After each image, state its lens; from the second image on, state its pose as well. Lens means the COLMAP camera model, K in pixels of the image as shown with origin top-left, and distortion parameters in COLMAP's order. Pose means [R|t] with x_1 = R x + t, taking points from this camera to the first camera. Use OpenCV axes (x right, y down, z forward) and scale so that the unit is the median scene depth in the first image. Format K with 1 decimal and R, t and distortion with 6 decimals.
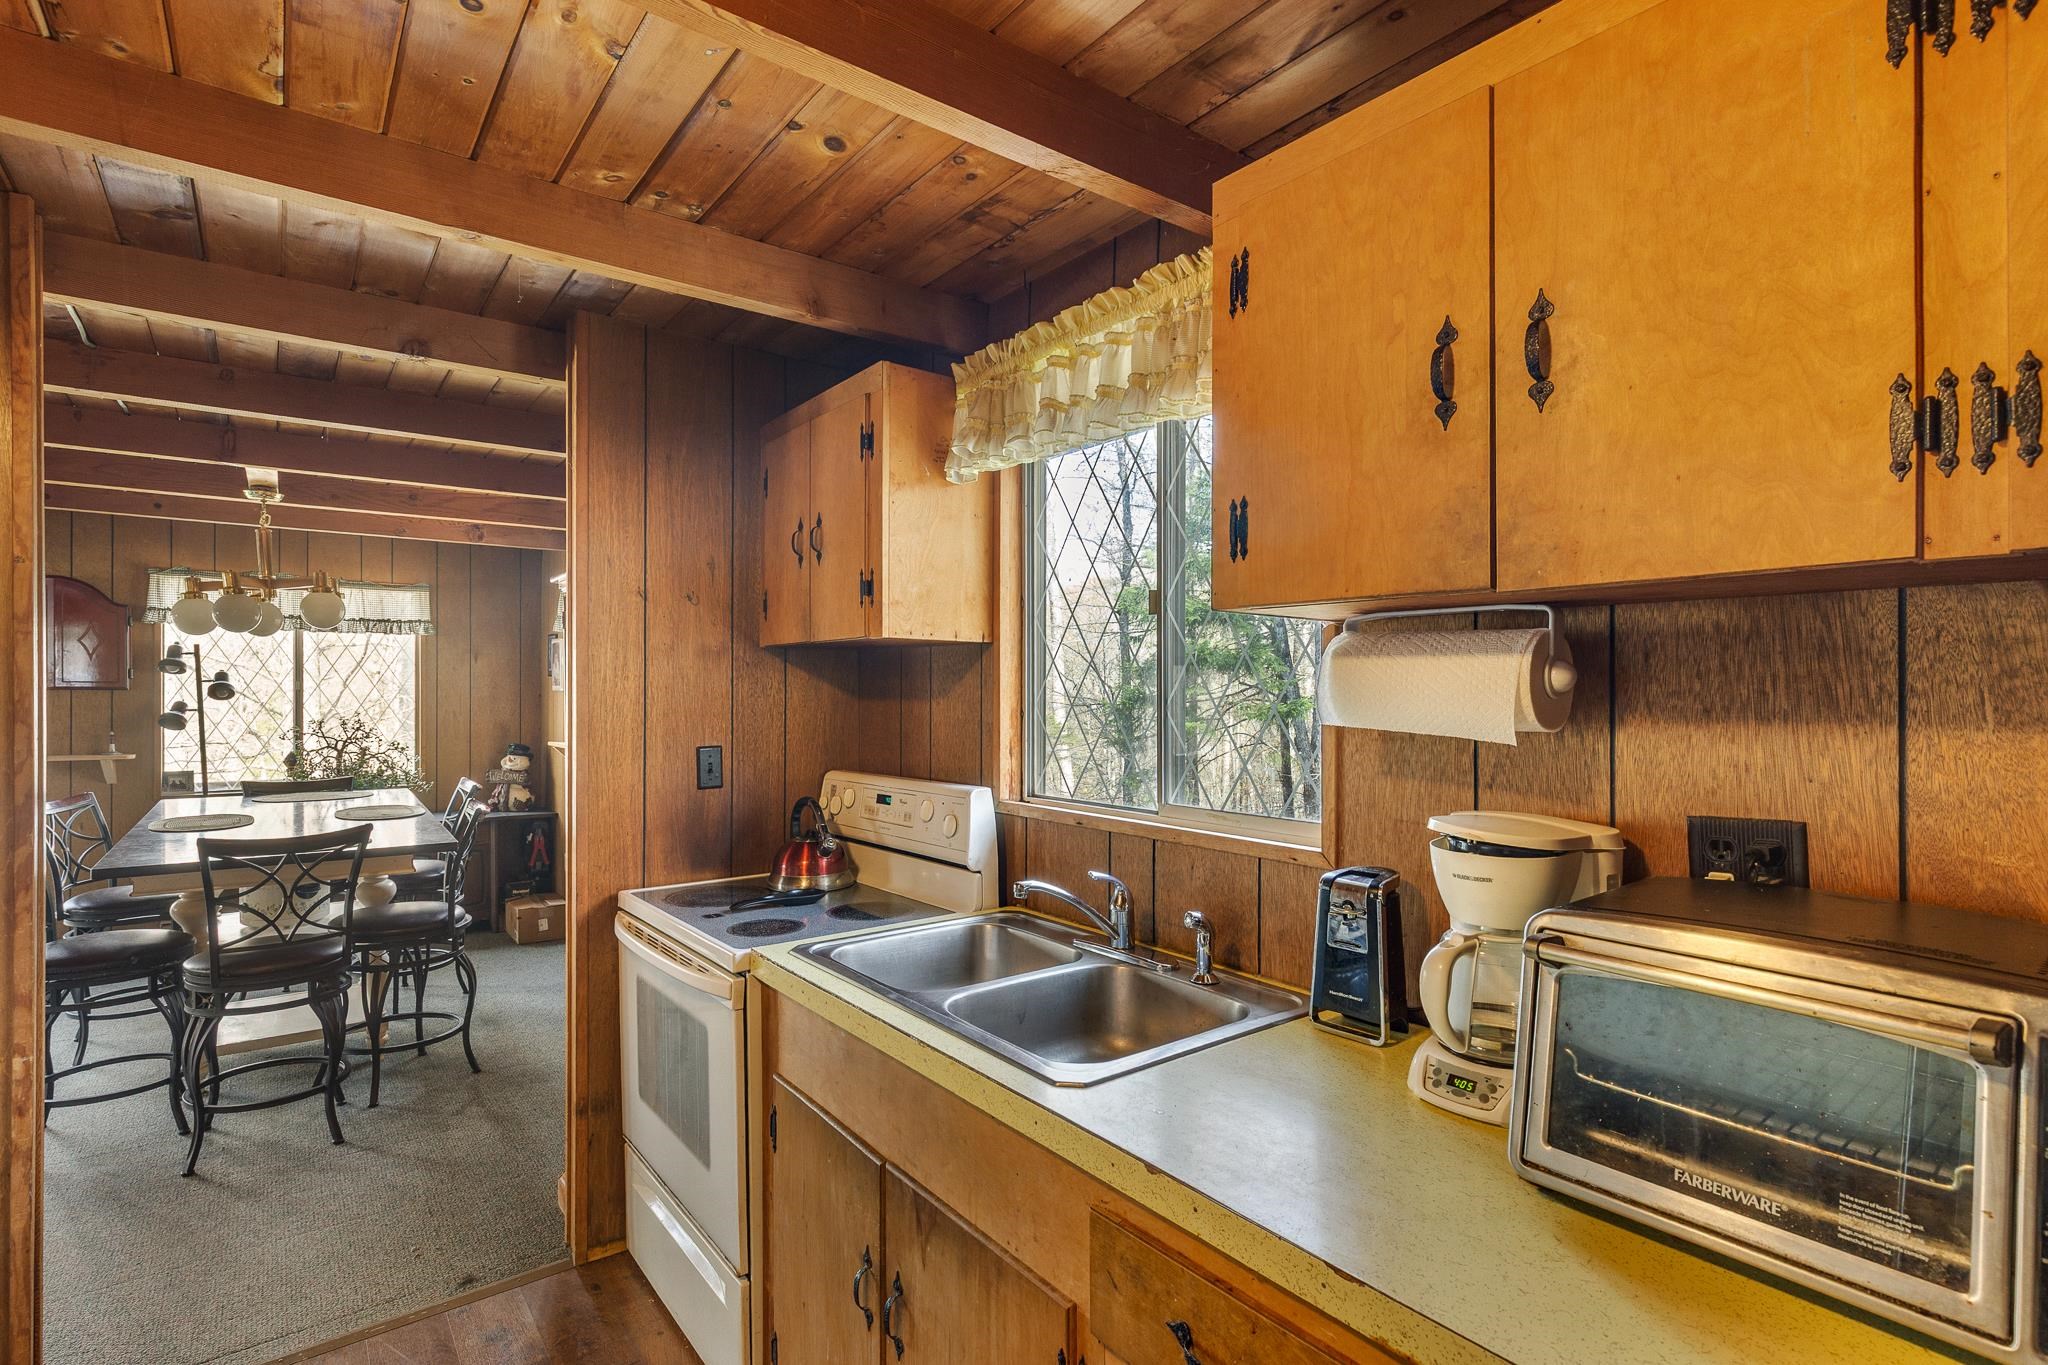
lens RADIAL K [[985.1, 0, 1024.0], [0, 985.1, 682.5], [0, 0, 1]] dist [-0.000175, -0.000080]
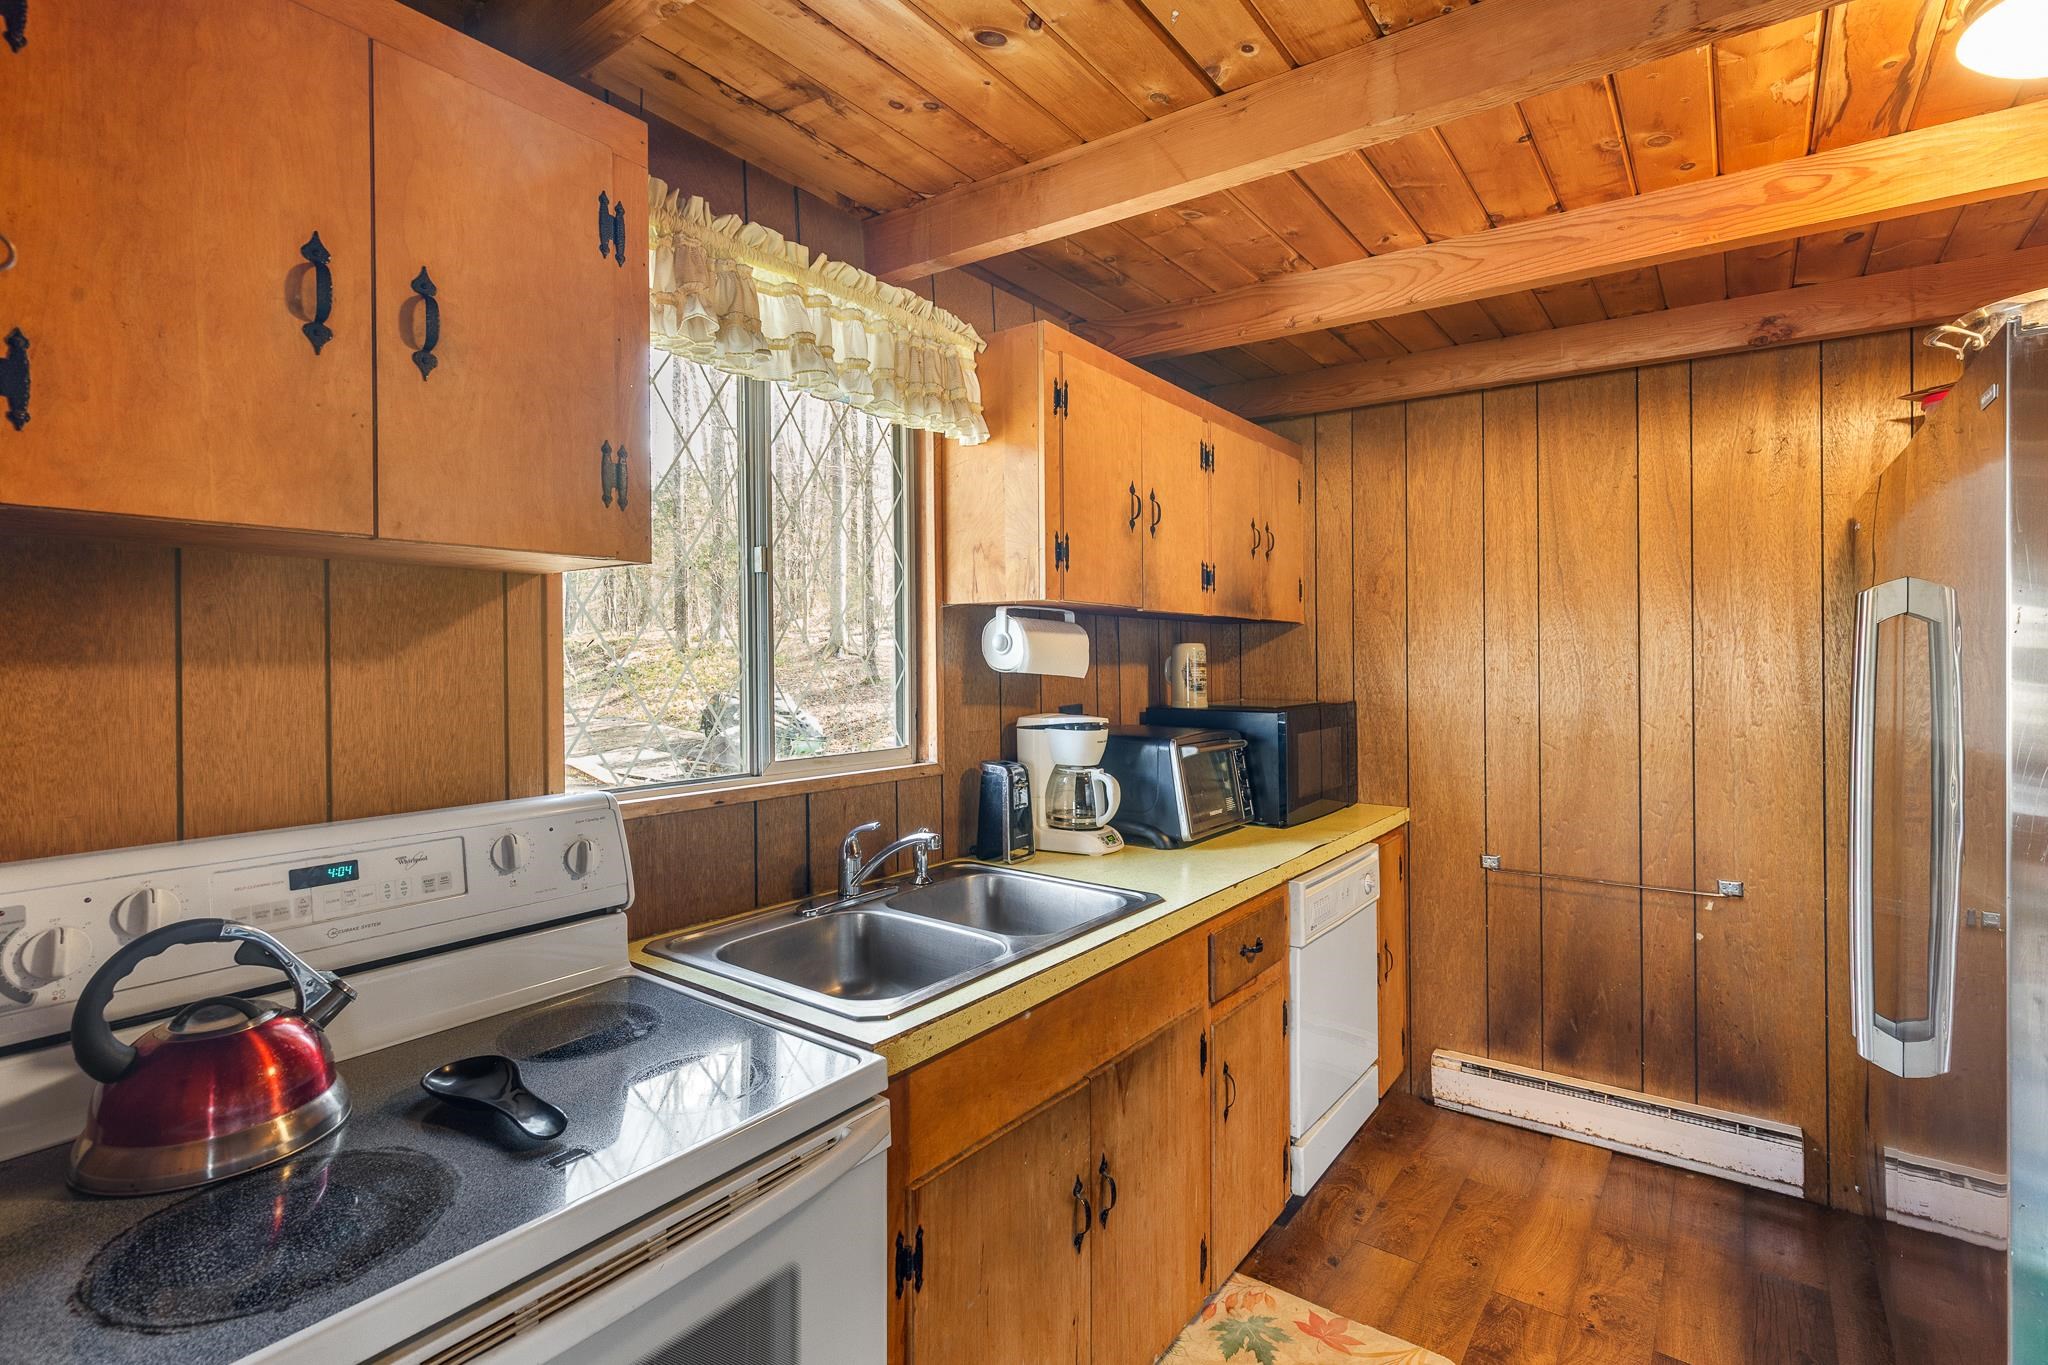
lens RADIAL K [[931.3, 0, 1023.8], [0, 931.3, 645.9], [0, 0, 1]] dist [0.004238, -0.000375]
pose [[-0.275805, 0.016380, 0.961074, -0.642942], [-0.003683, 0.999829, -0.018097, 0.014810], [-0.961206, -0.008531, -0.275698, 0.771380]]
